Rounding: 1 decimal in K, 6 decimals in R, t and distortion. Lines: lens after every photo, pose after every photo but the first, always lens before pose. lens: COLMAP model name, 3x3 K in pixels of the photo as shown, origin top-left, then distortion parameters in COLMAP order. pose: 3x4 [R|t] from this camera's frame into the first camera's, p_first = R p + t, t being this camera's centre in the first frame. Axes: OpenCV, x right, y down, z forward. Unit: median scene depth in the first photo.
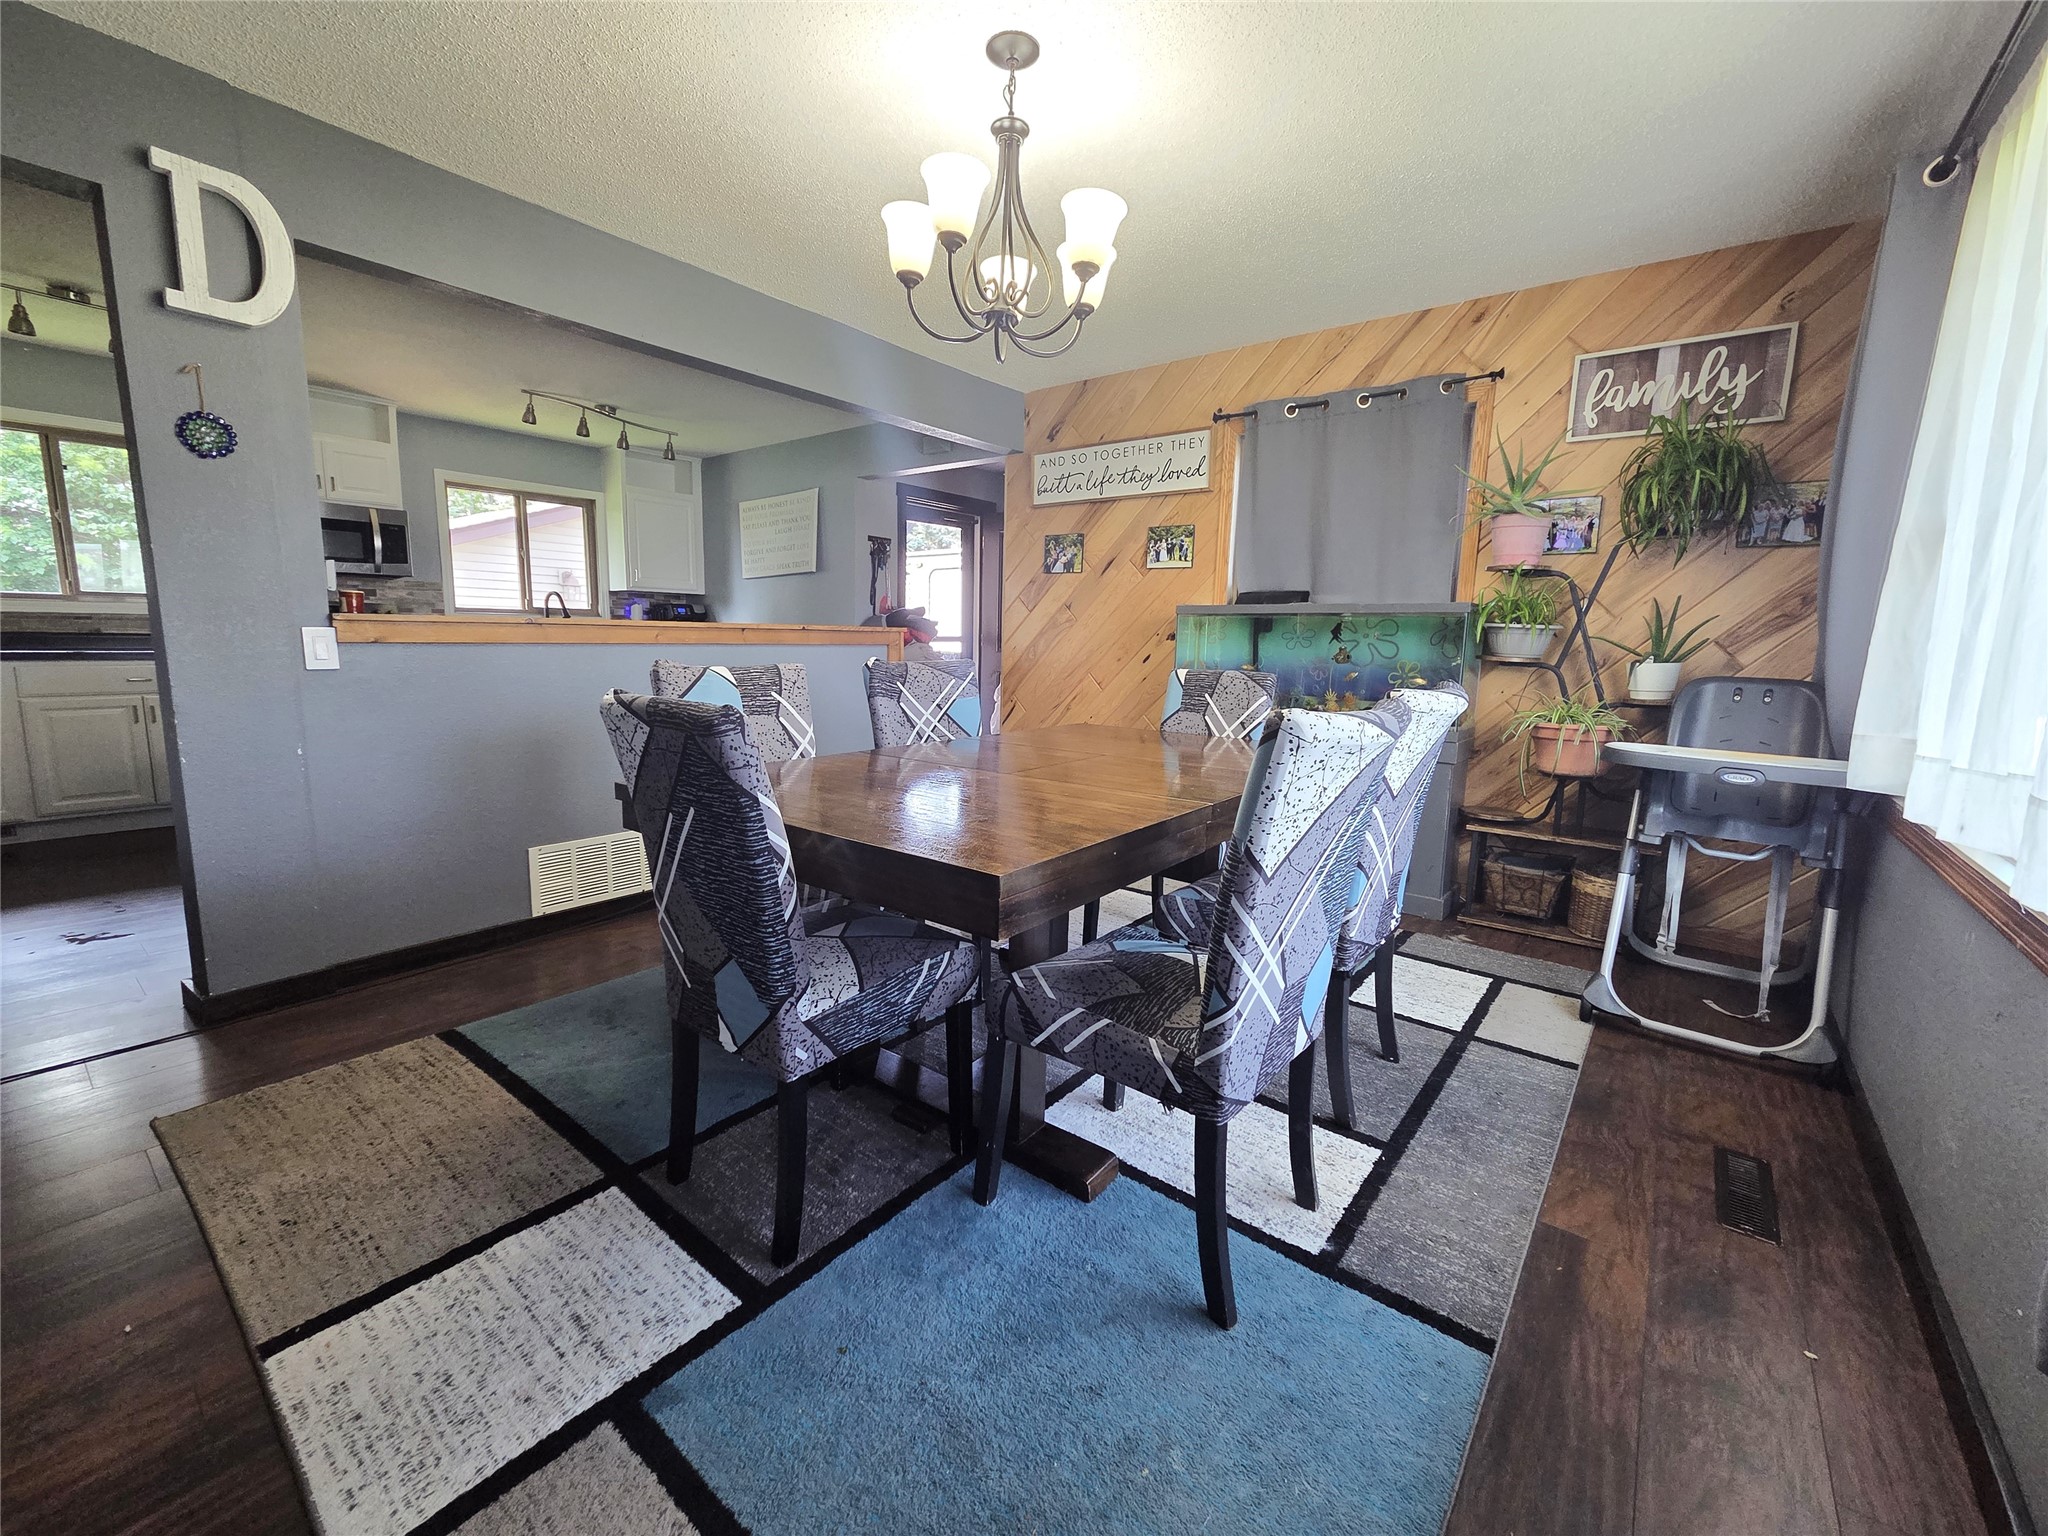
lens RADIAL K [[835.5, 0, 1022.6], [0, 835.5, 767.9], [0, 0, 1]] dist [0.014845, -0.000032]
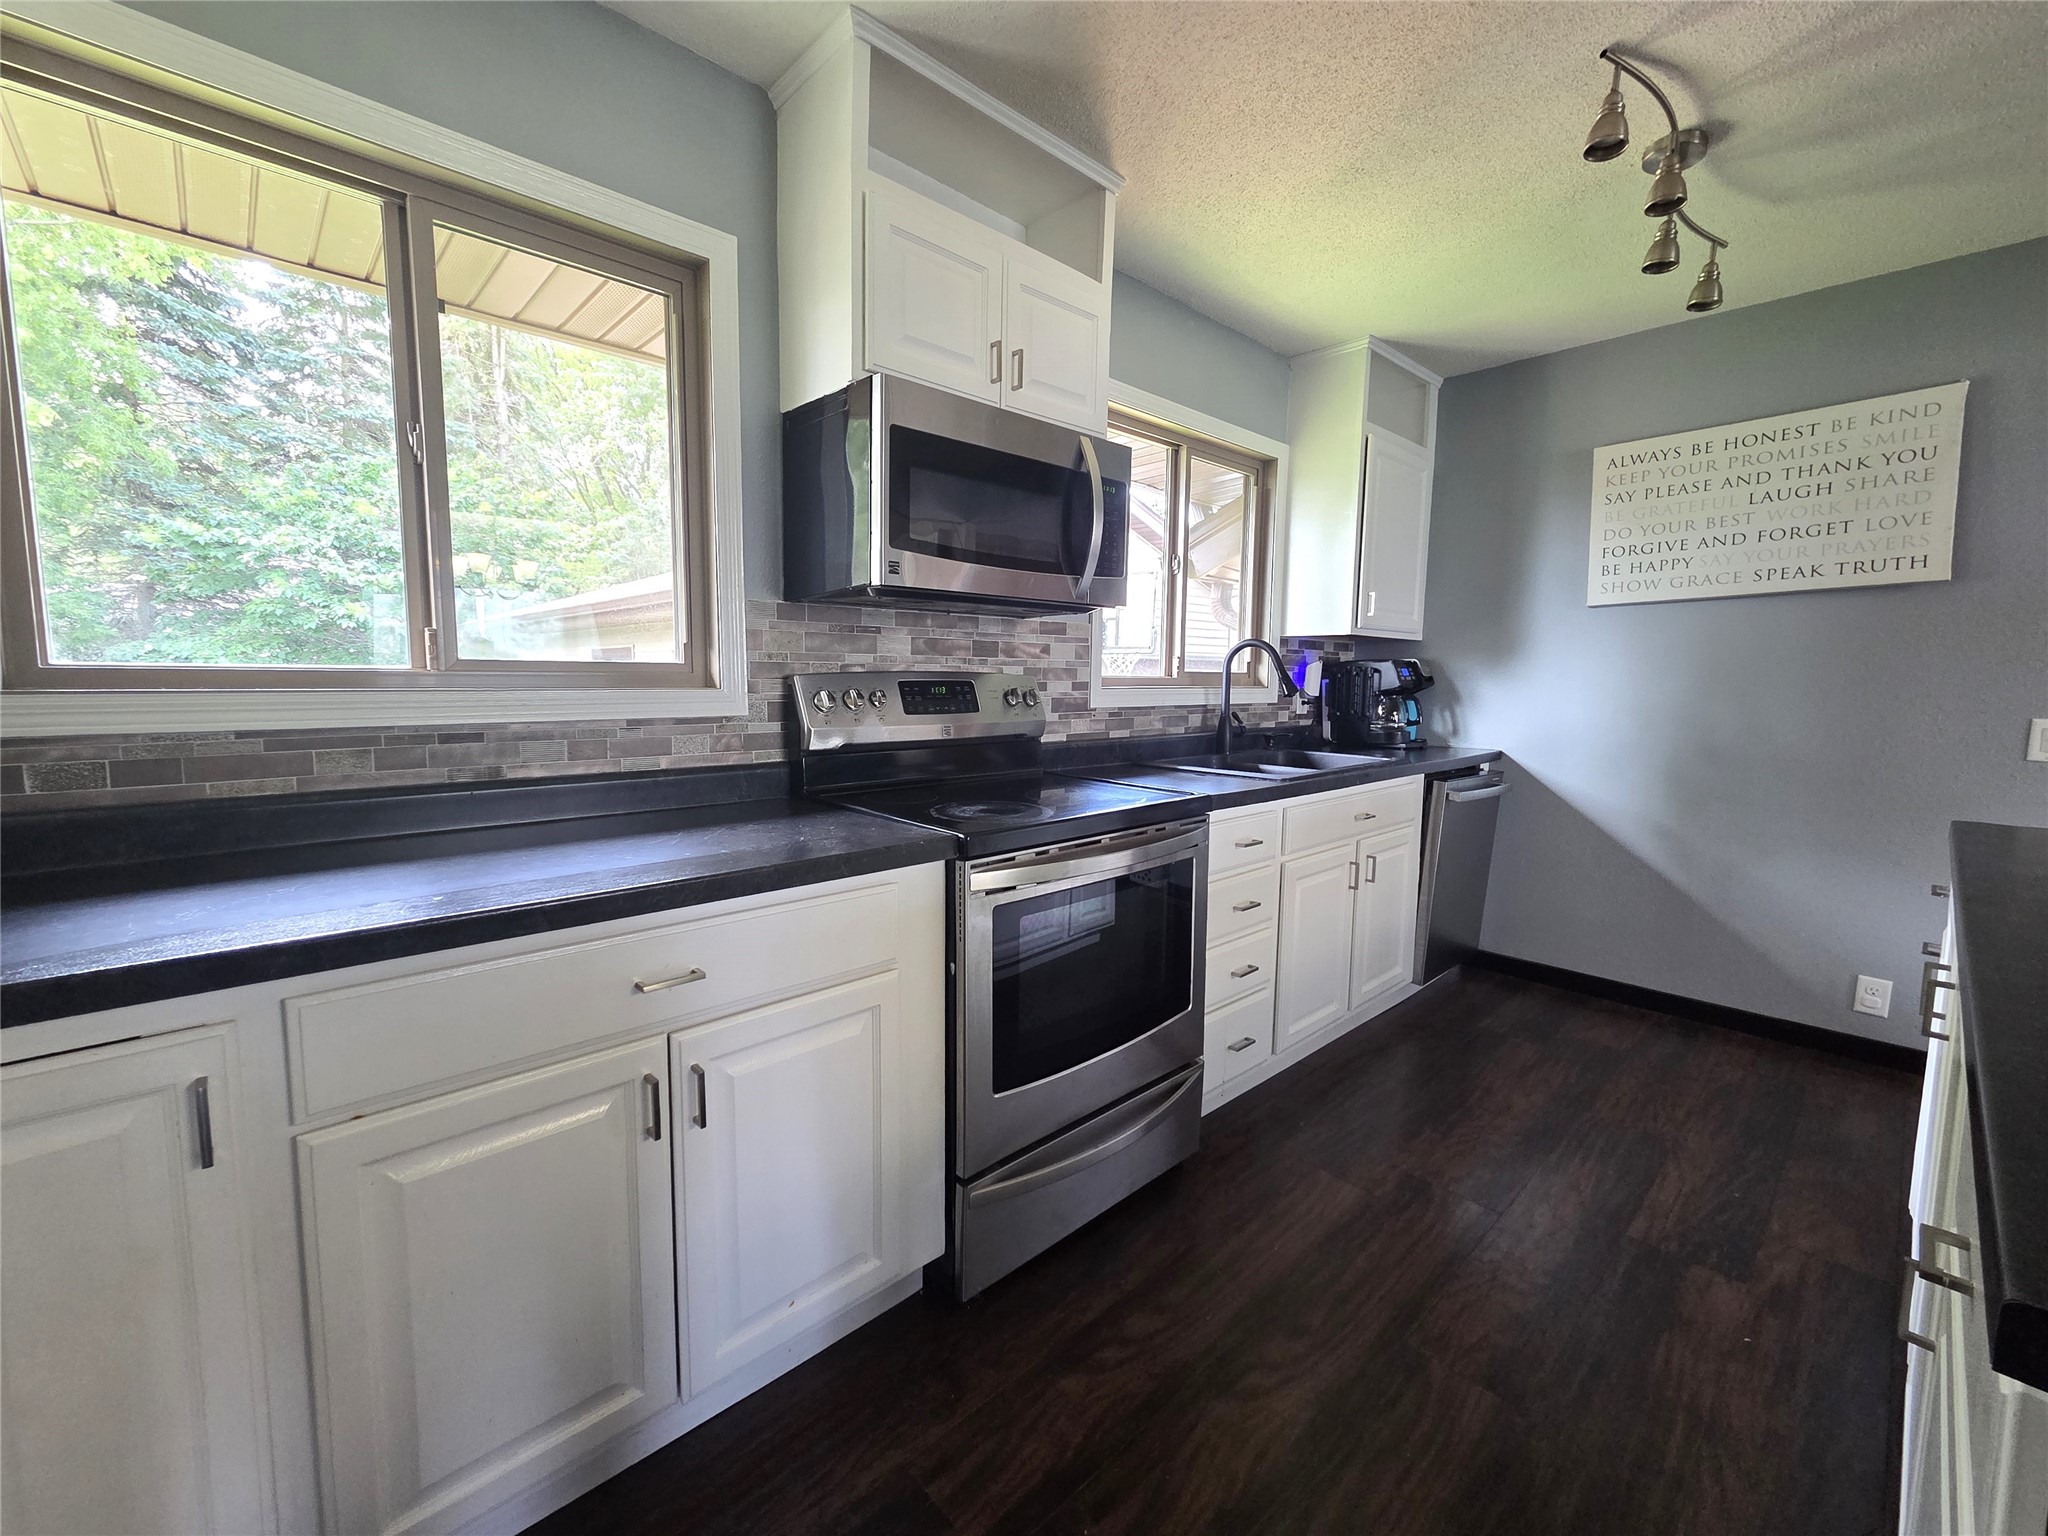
lens RADIAL K [[835.5, 0, 1027.1], [0, 835.5, 761.9], [0, 0, 1]] dist [0.014845, -0.000032]
pose [[0.989456, 0.009882, -0.144498, -0.614511], [-0.017454, 0.998534, -0.051228, -0.114139], [0.143780, 0.053210, 0.988178, 0.515908]]
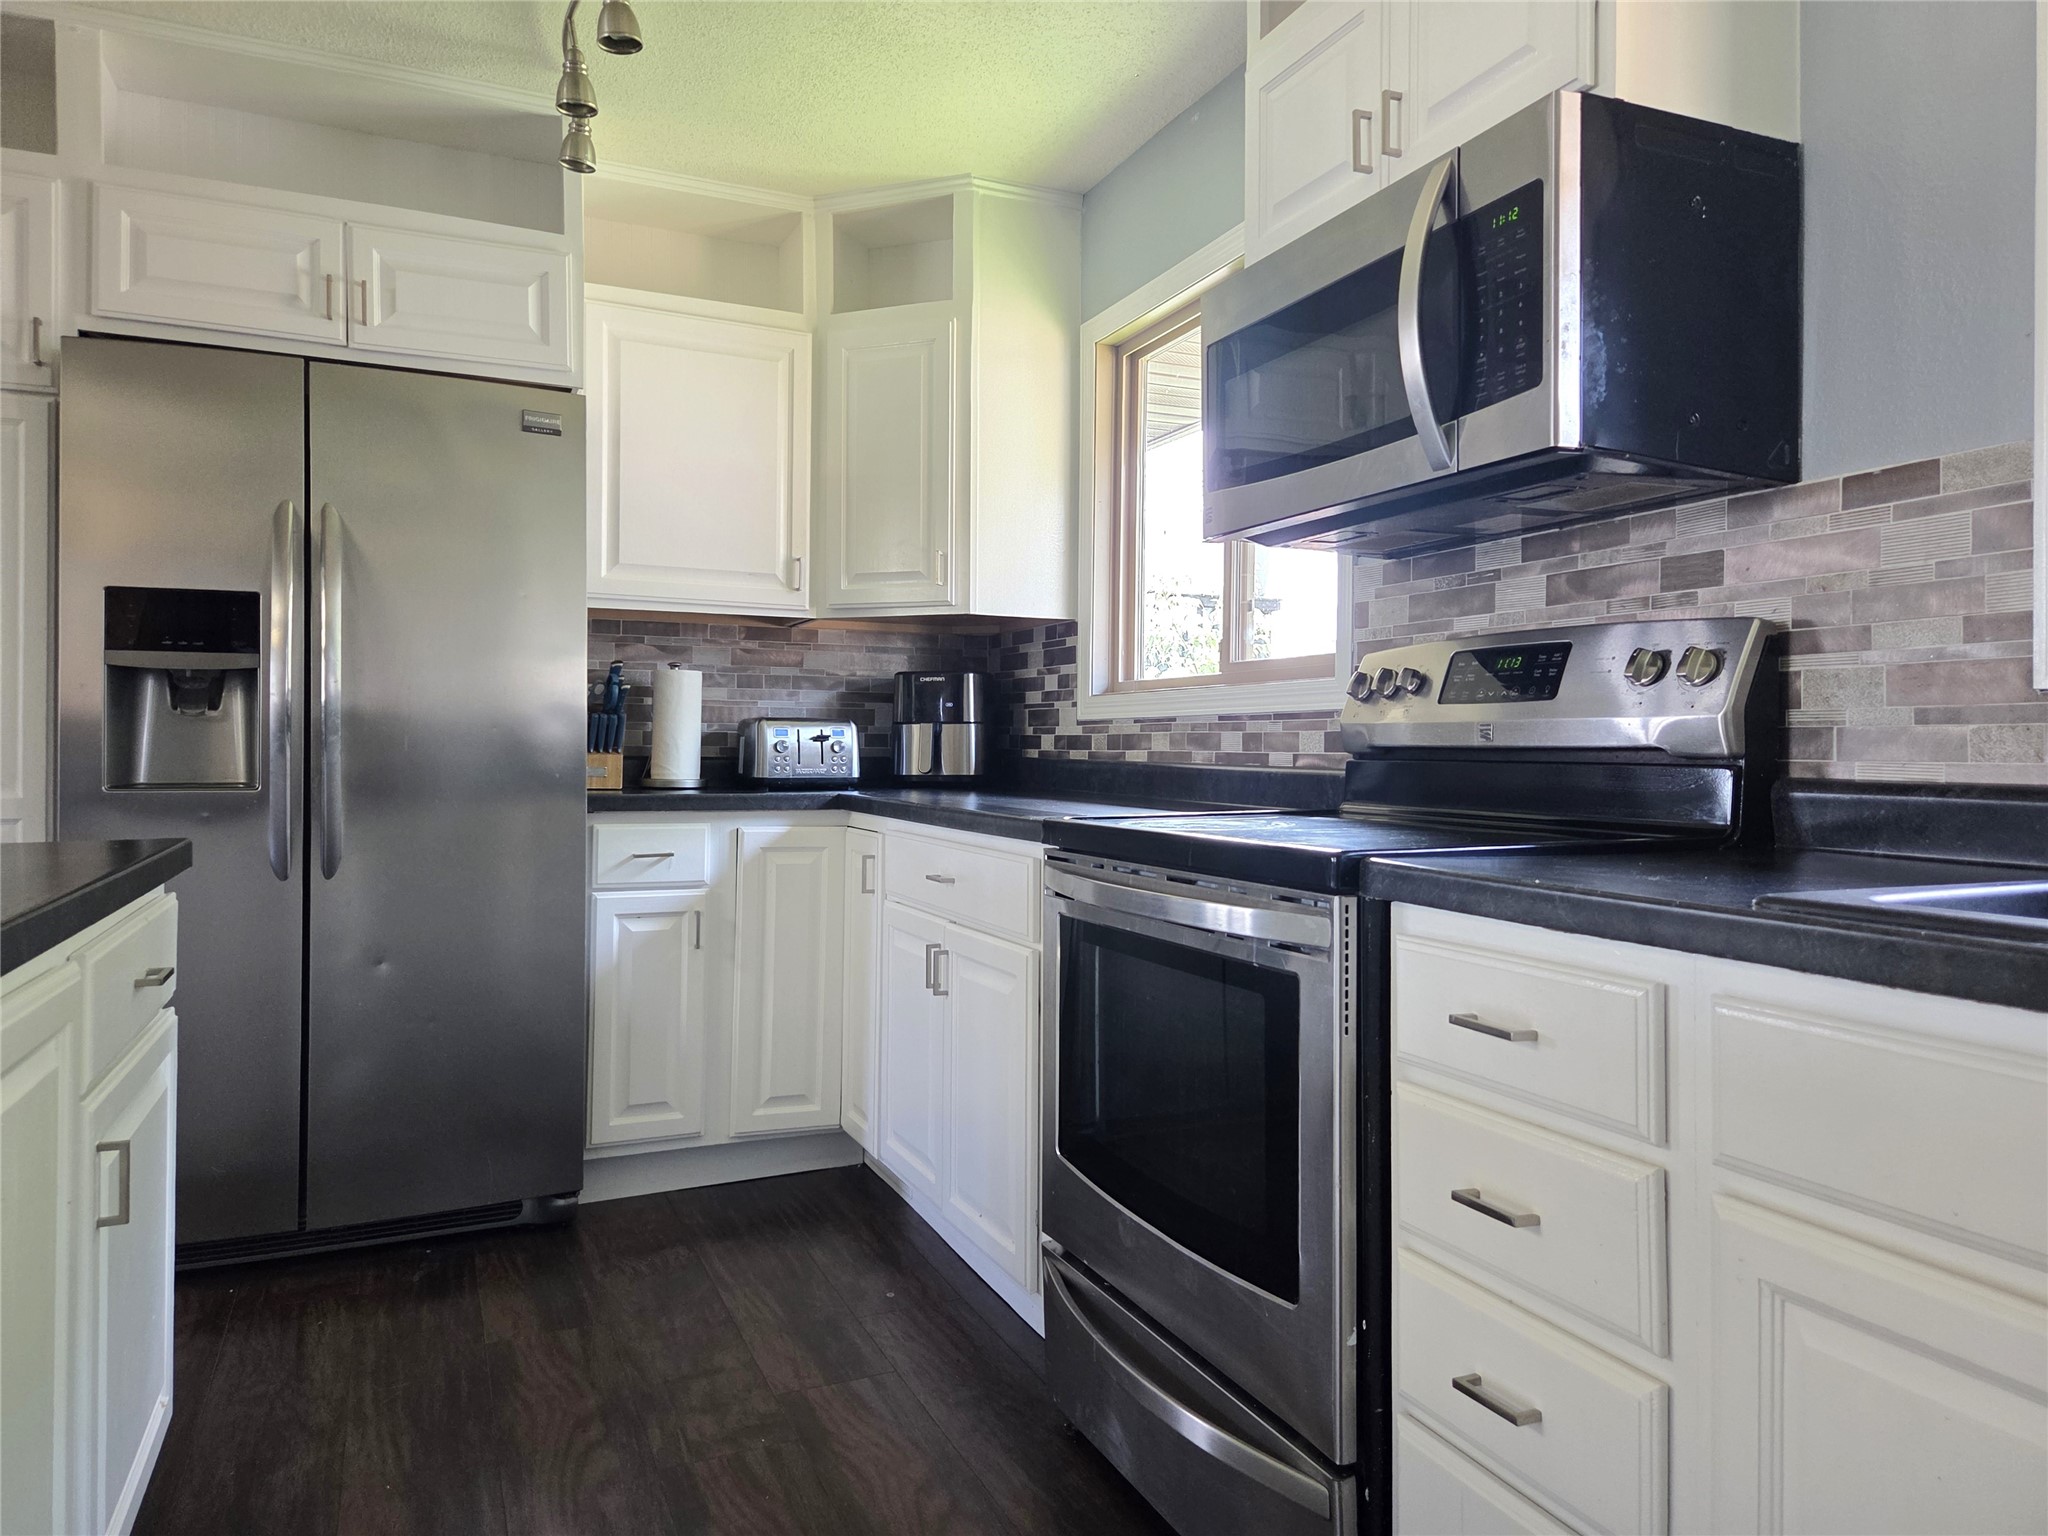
lens RADIAL K [[1382.2, 0, 1026.9], [0, 1382.2, 754.8], [0, 0, 1]] dist [0.005413, 0.001005]
pose [[-0.471512, -0.018481, -0.881666, -0.351990], [-0.154298, 0.986087, 0.061849, -0.142107], [0.868256, 0.165202, -0.467803, 0.914512]]
